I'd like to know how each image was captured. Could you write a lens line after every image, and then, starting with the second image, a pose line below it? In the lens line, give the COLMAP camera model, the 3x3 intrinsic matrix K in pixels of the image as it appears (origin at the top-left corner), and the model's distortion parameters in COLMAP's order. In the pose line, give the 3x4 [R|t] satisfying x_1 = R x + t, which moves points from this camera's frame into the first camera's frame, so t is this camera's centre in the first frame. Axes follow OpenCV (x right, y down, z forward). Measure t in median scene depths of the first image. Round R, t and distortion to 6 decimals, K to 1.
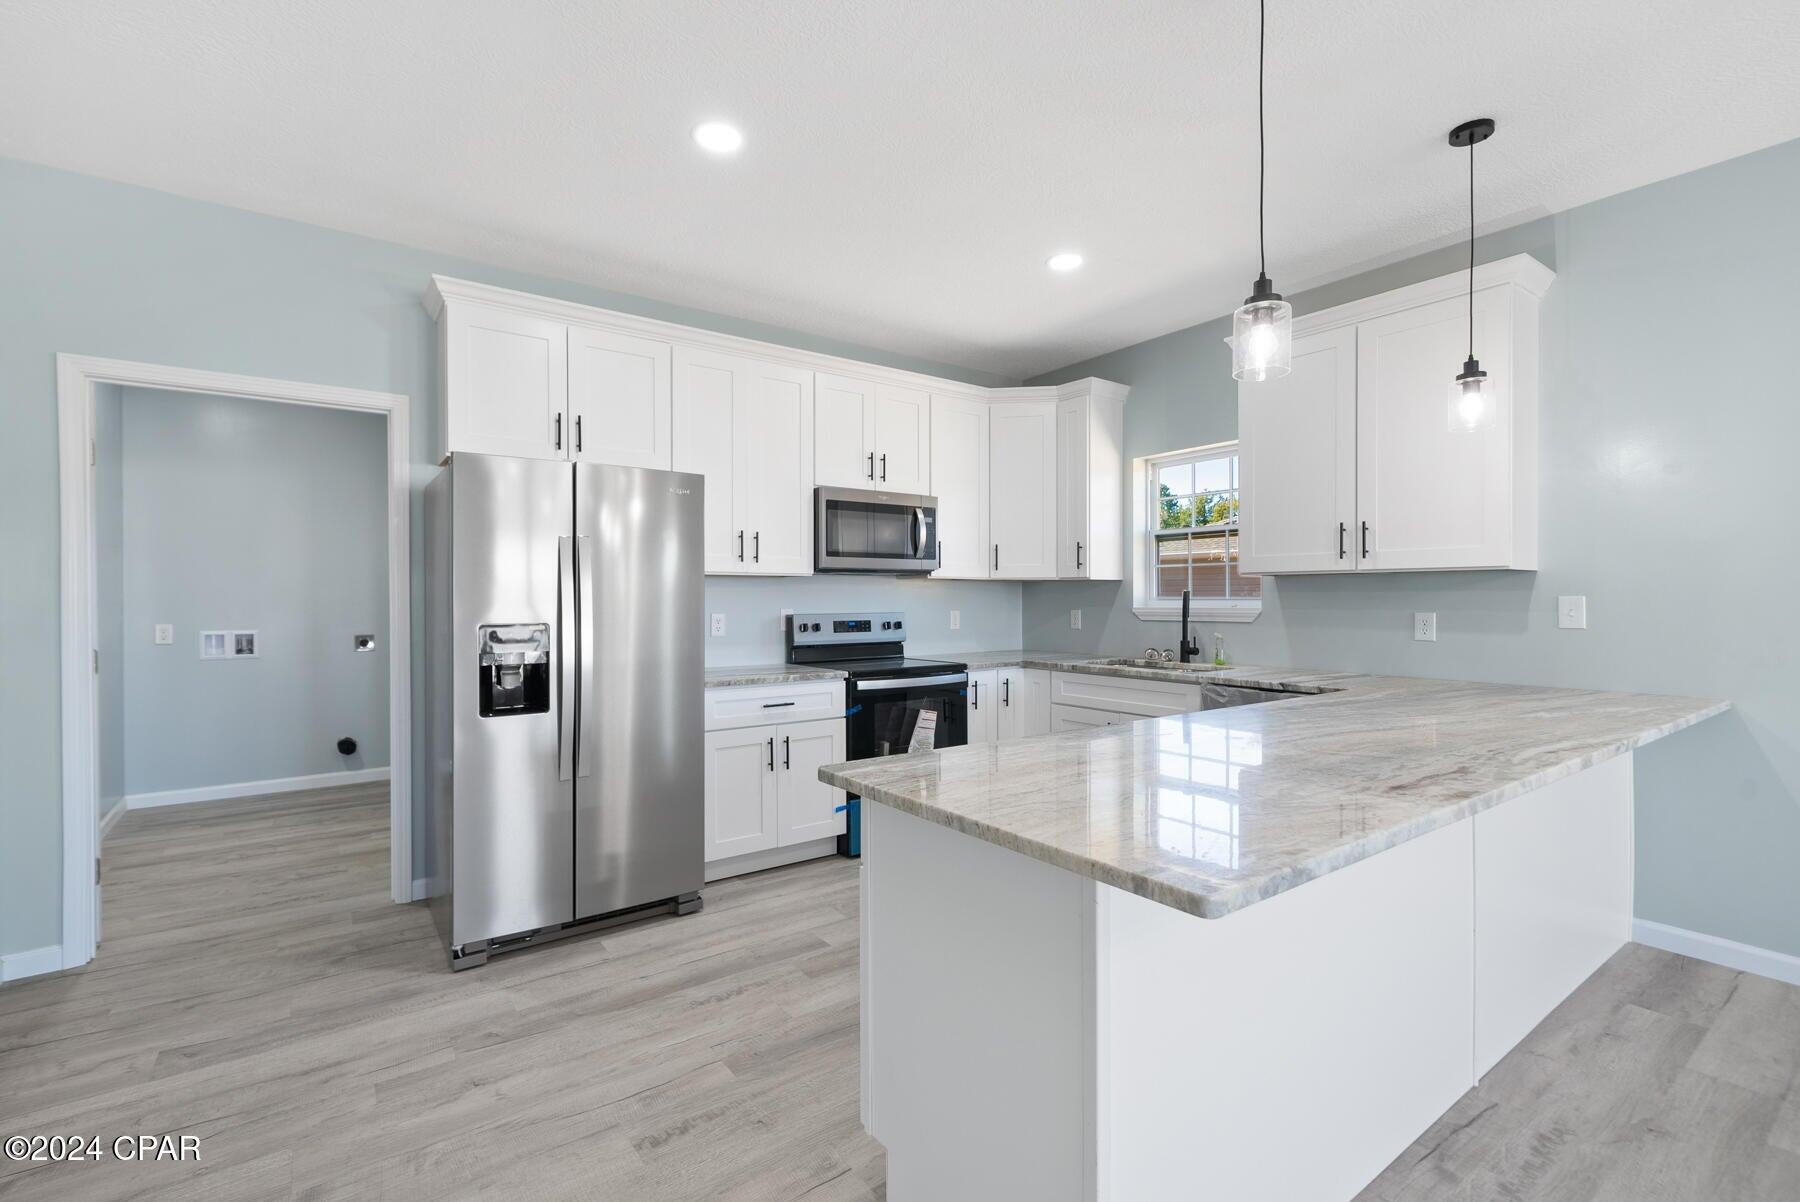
lens RADIAL K [[792.2, 0, 874.8], [0, 792.2, 604.5], [0, 0, 1]] dist [0.001115, 0.000160]
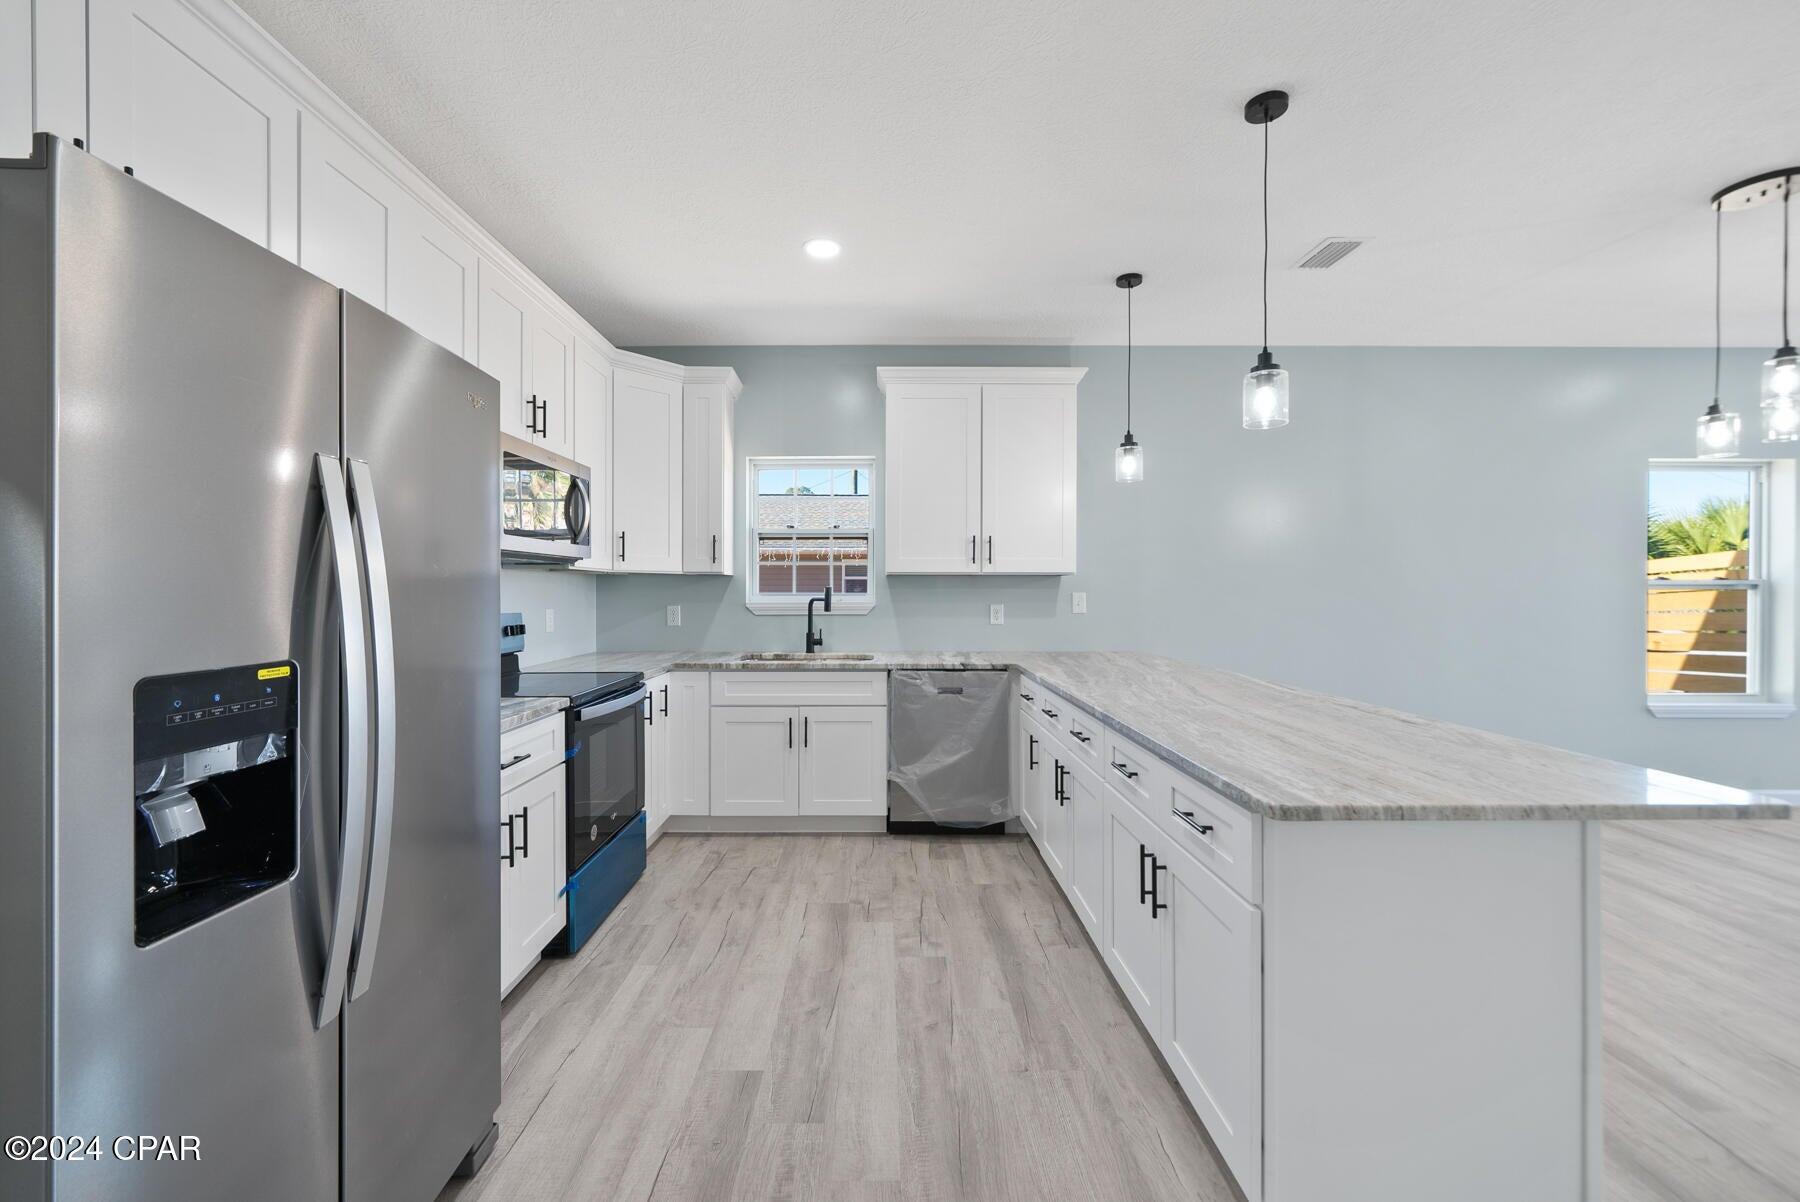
lens RADIAL K [[719.2, 0, 878.4], [0, 719.2, 596.2], [0, 0, 1]] dist [-0.001332, -0.000113]
pose [[0.576669, -0.003703, 0.816970, -0.382694], [0.004791, 0.999988, 0.001151, -0.005660], [-0.816964, 0.003250, 0.576680, 0.378548]]
